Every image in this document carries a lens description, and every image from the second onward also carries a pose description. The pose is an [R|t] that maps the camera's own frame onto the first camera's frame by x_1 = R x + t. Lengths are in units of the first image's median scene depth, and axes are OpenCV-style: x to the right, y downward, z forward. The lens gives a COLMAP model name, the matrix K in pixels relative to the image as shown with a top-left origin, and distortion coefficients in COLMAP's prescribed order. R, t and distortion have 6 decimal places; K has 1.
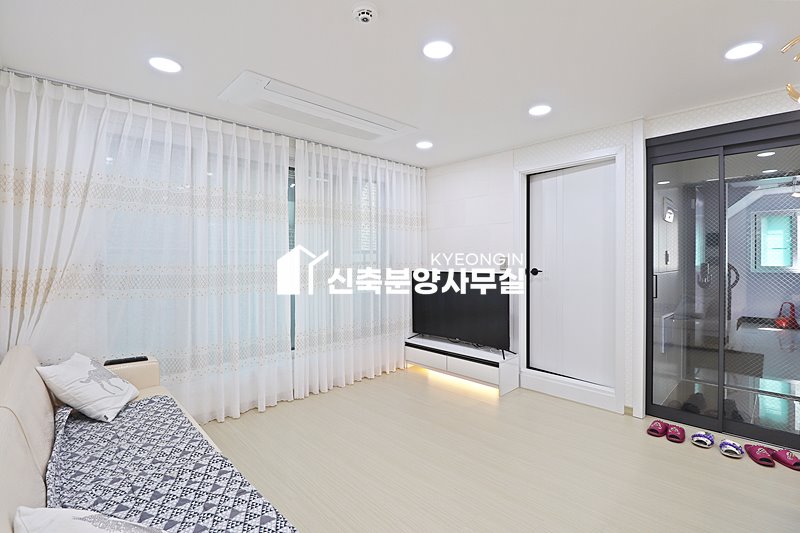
lens RADIAL K [[376.1, 0, 406.5], [0, 376.1, 261.4], [0, 0, 1]] dist [0.002211, -0.016554]
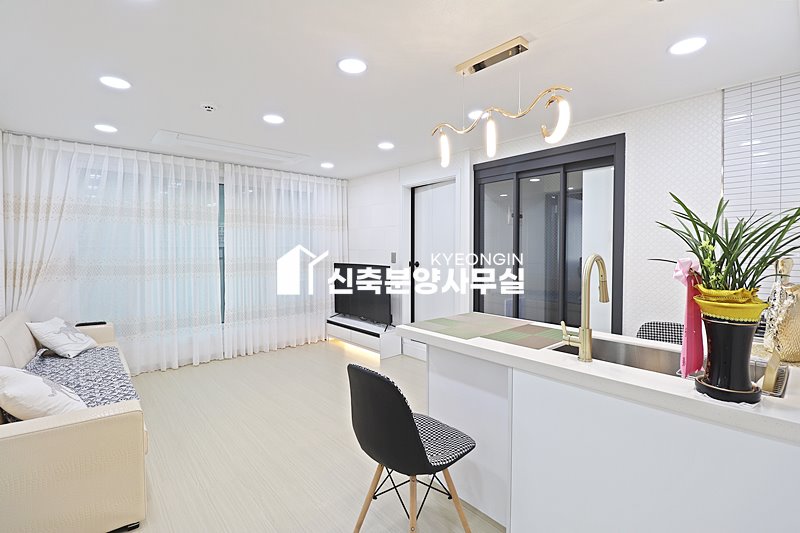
lens RADIAL K [[374.6, 0, 402.2], [0, 374.6, 259.3], [0, 0, 1]] dist [0.012143, -0.021603]
pose [[0.998805, 0.005069, -0.048610, 0.457372], [-0.004079, 0.999783, 0.020443, -0.019758], [0.048703, -0.020221, 0.998609, -0.338492]]
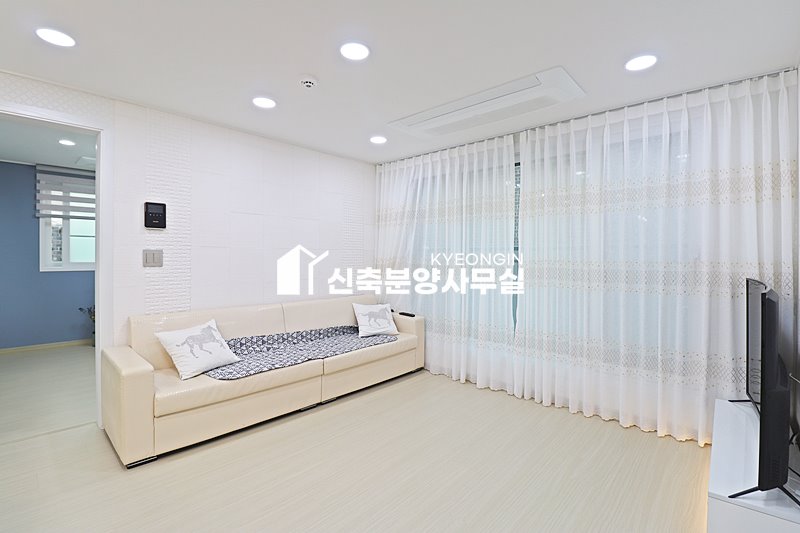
lens RADIAL K [[374.6, 0, 402.2], [0, 374.6, 259.3], [0, 0, 1]] dist [0.012143, -0.021603]
pose [[0.052852, 0.014857, -0.998492, 0.786078], [-0.011610, 0.999831, 0.014262, -0.004263], [0.998535, 0.010839, 0.053016, 0.744890]]
